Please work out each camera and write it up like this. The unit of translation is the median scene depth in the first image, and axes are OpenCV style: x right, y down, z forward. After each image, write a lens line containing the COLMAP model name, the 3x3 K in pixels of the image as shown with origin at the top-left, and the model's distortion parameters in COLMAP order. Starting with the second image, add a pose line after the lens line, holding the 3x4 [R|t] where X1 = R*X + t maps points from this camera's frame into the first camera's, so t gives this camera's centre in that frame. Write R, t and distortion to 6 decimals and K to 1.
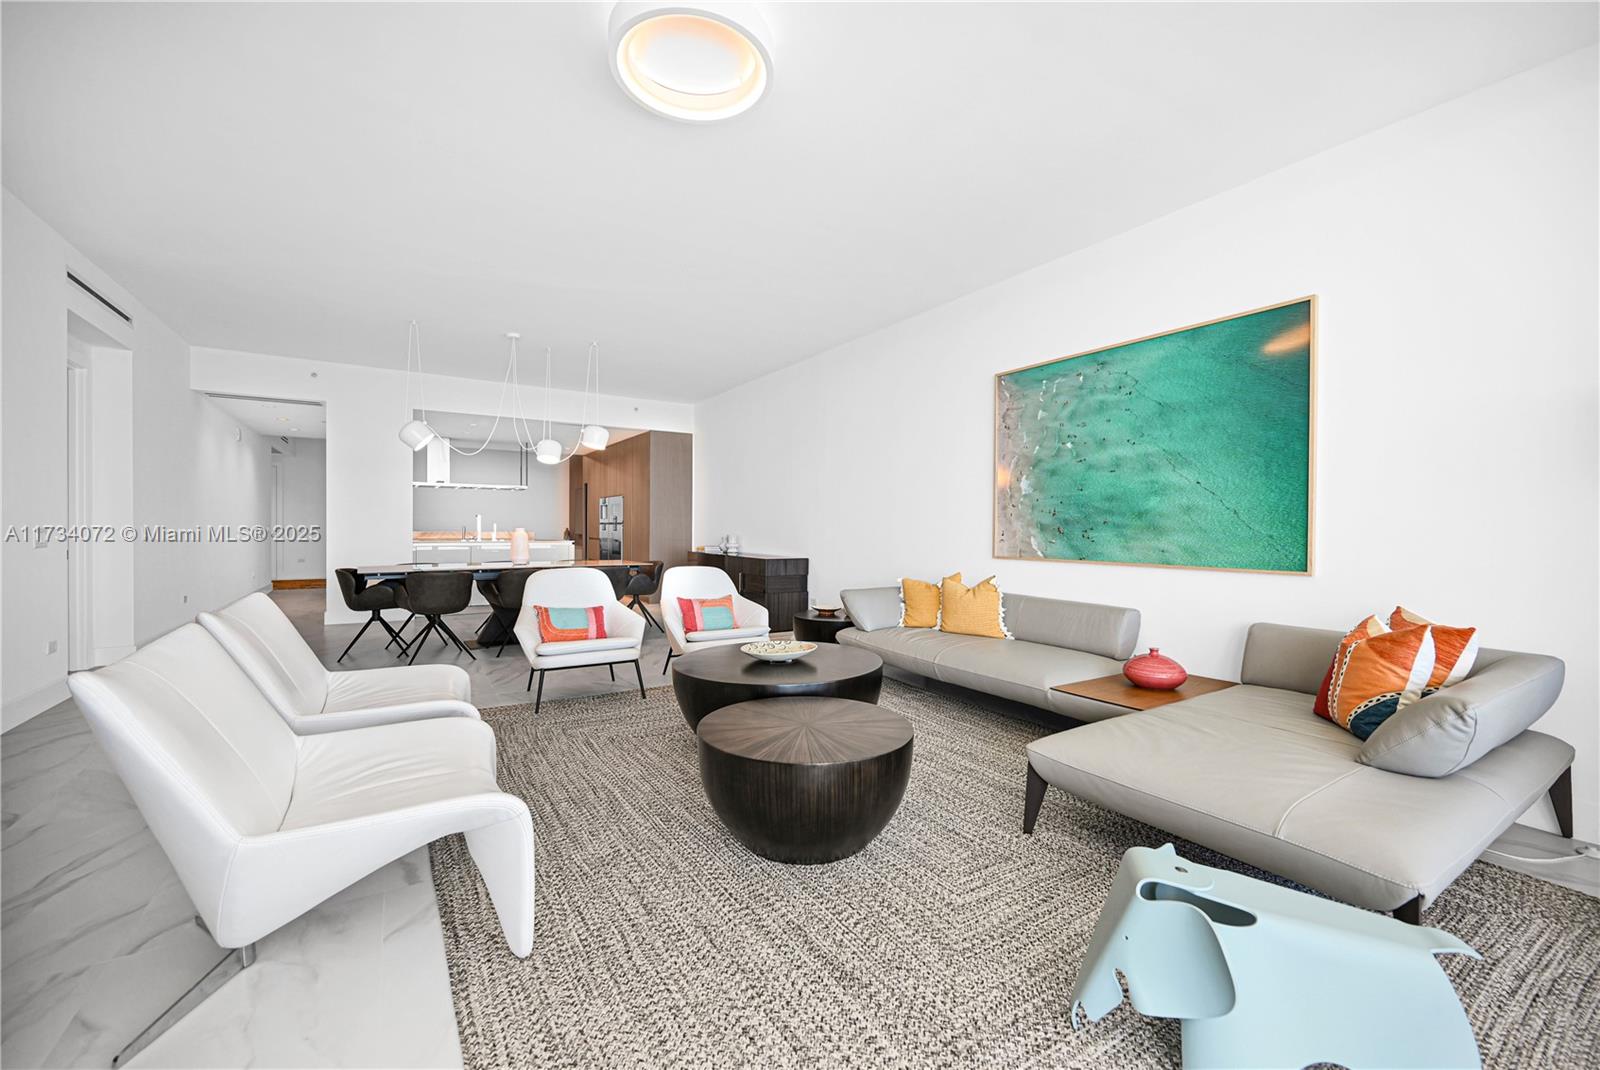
lens RADIAL K [[637.5, 0, 796.1], [0, 637.5, 532.9], [0, 0, 1]] dist [-0.000317, -0.000809]
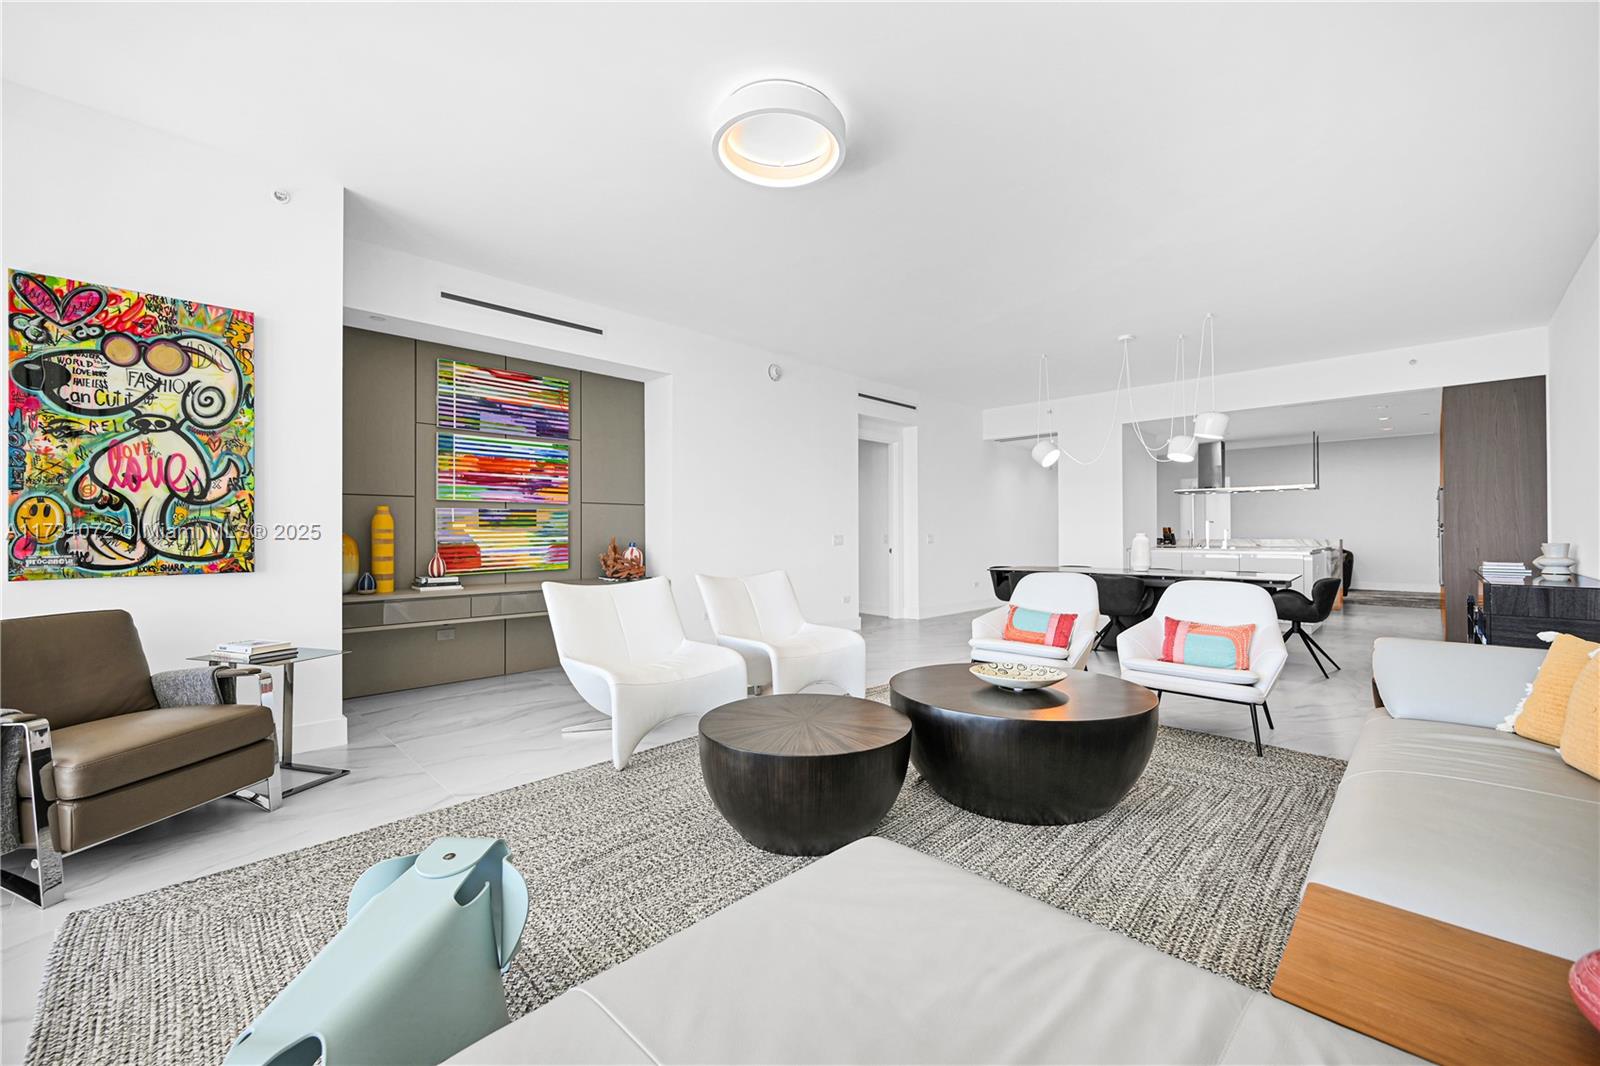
lens RADIAL K [[637.5, 0, 804.2], [0, 637.5, 527.8], [0, 0, 1]] dist [-0.000317, -0.000809]
pose [[0.228258, -0.017998, -0.973434, 0.423944], [-0.007680, 0.999765, -0.020285, 0.007273], [0.973570, 0.012106, 0.228067, 0.323016]]
